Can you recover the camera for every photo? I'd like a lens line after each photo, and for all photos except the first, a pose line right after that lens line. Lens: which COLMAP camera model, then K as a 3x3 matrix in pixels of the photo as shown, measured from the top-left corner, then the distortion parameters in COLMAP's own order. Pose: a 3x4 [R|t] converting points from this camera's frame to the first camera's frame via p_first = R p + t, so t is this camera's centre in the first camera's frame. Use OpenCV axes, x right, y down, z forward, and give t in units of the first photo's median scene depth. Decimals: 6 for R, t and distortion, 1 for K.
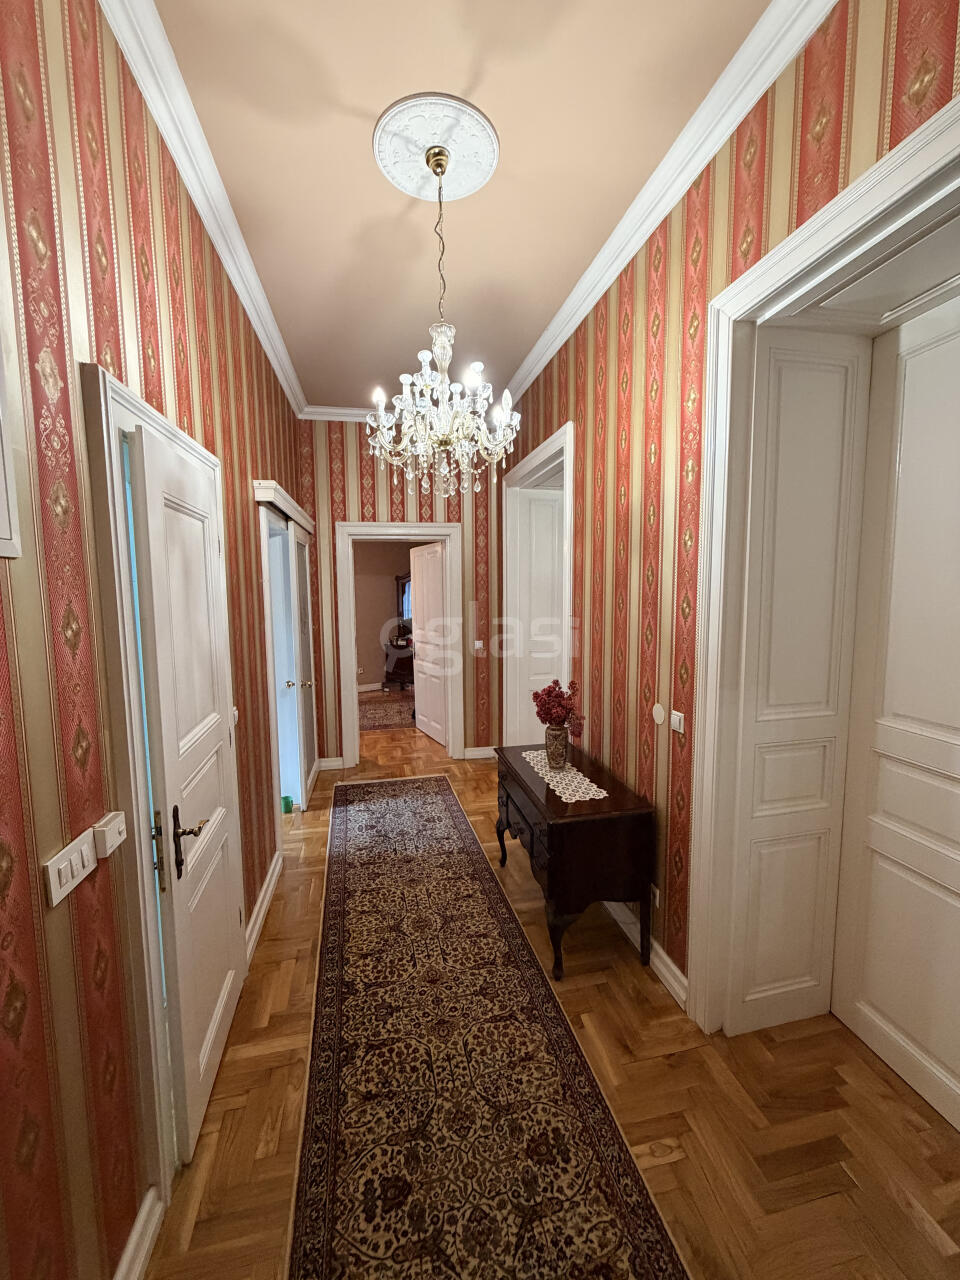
lens RADIAL K [[511.5, 0, 479.3], [0, 511.5, 634.4], [0, 0, 1]] dist [0.000156, 0.000093]
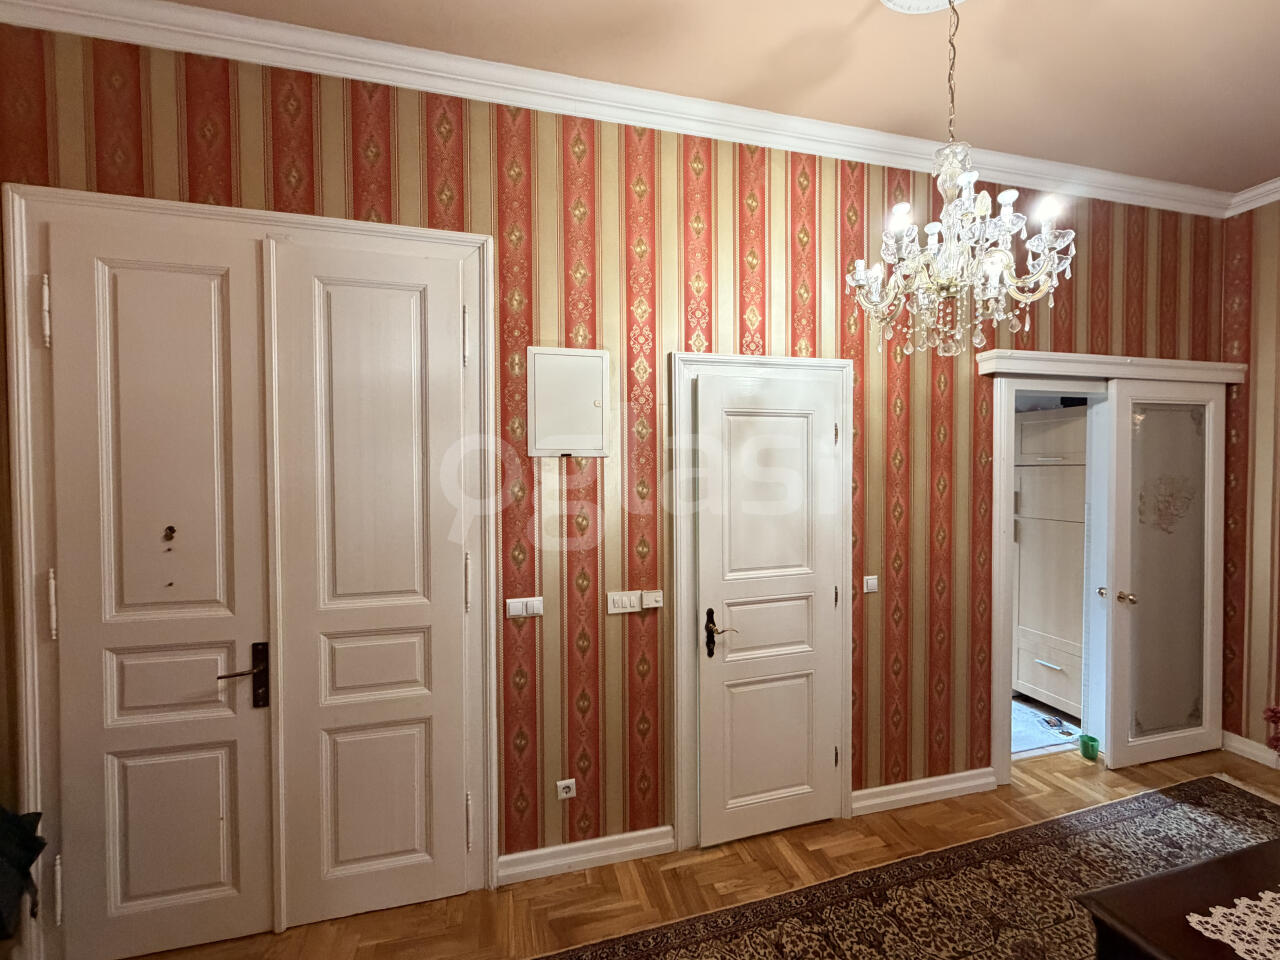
lens RADIAL K [[511.5, 0, 634.3], [0, 511.5, 485.5], [0, 0, 1]] dist [0.000156, 0.000093]
pose [[0.041941, 0.034543, -0.998523, 0.683105], [-0.085978, 0.995820, 0.030838, -0.049531], [0.995414, 0.084557, 0.044736, 0.488824]]
